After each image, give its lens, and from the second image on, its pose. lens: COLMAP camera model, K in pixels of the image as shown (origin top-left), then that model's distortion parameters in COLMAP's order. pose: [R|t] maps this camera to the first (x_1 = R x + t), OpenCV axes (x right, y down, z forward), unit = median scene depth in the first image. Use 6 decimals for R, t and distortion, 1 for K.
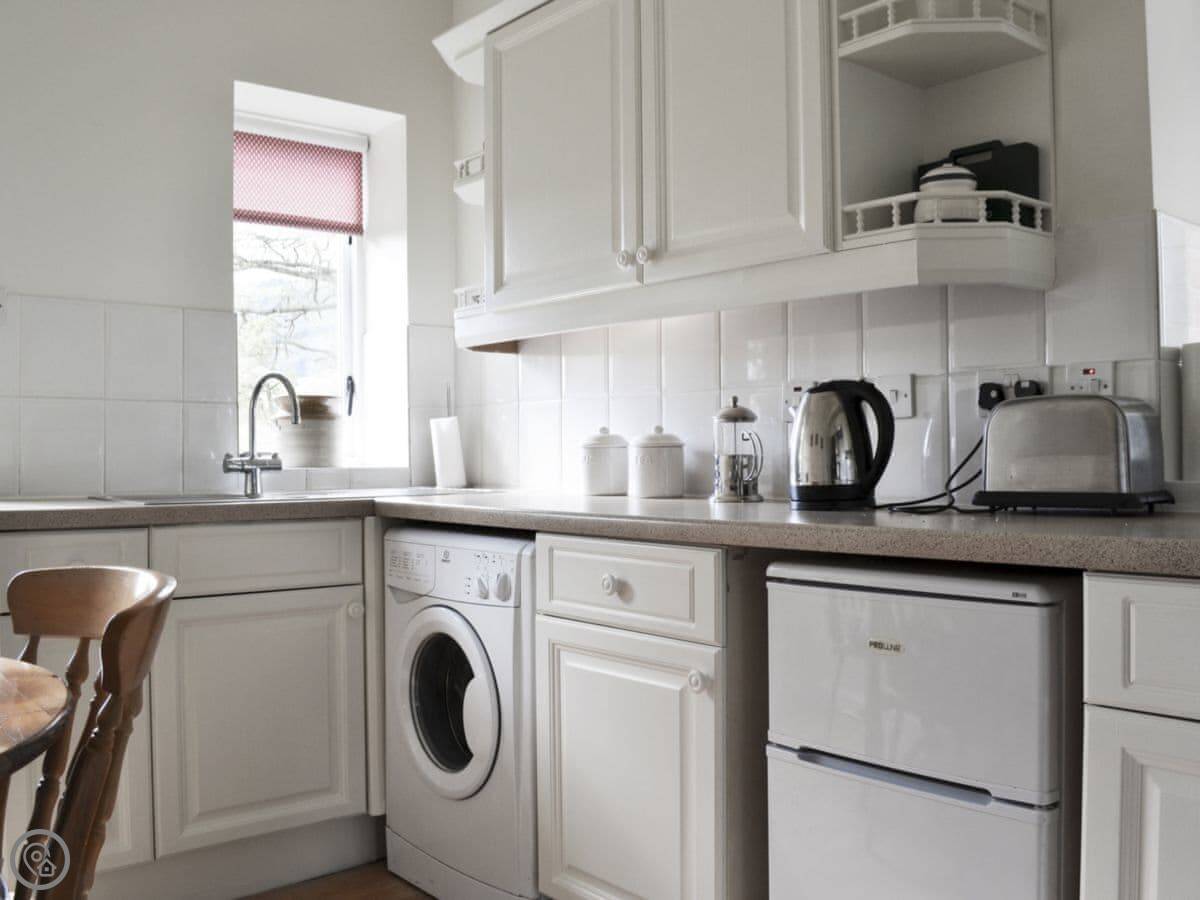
lens RADIAL K [[1072.2, 0, 616.1], [0, 1072.2, 454.1], [0, 0, 1]] dist [-0.086930, 0.003044]
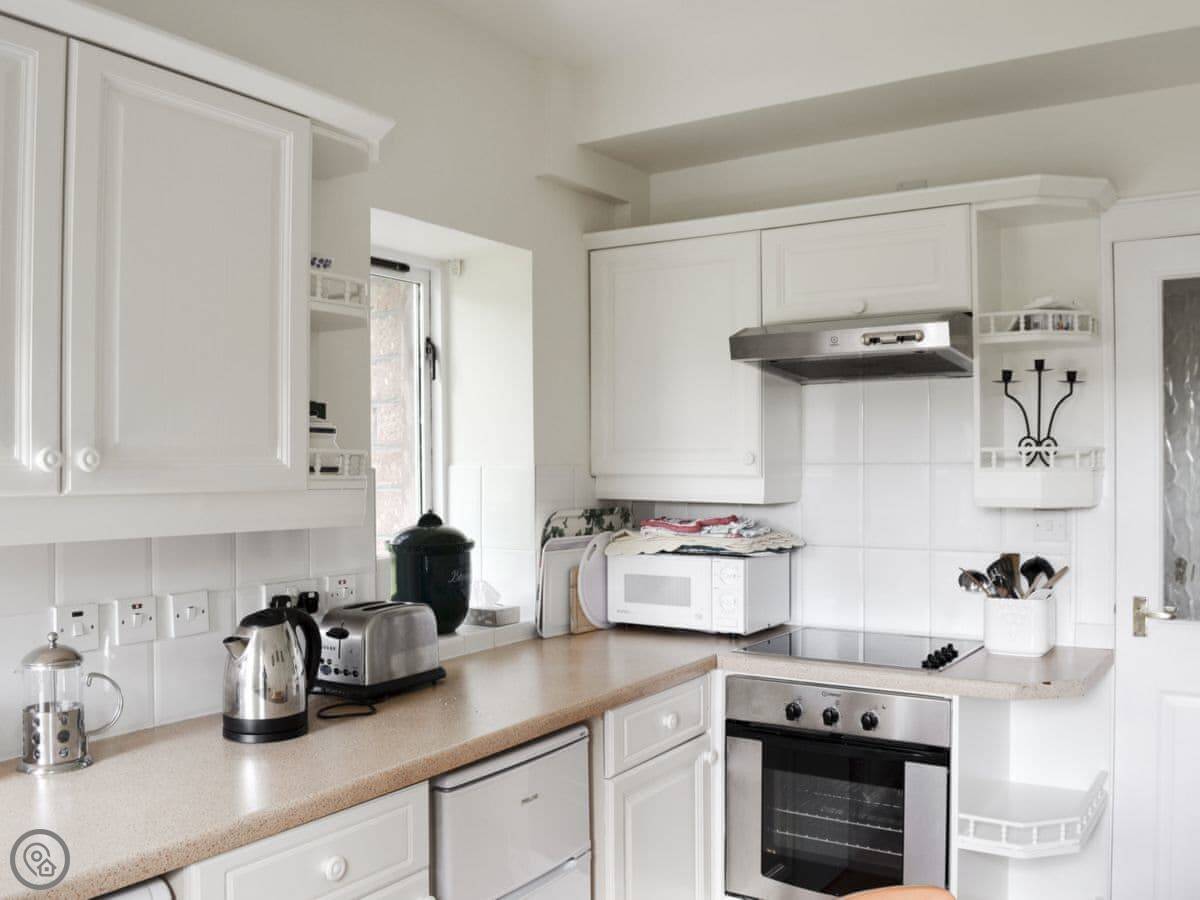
lens RADIAL K [[1072.2, 0, 616.1], [0, 1072.2, 454.1], [0, 0, 1]] dist [-0.086930, 0.003044]
pose [[-0.298699, 0.019076, 0.954157, -0.884529], [0.010846, 0.999803, -0.016594, -0.199558], [-0.954286, 0.005392, -0.298847, 0.995959]]
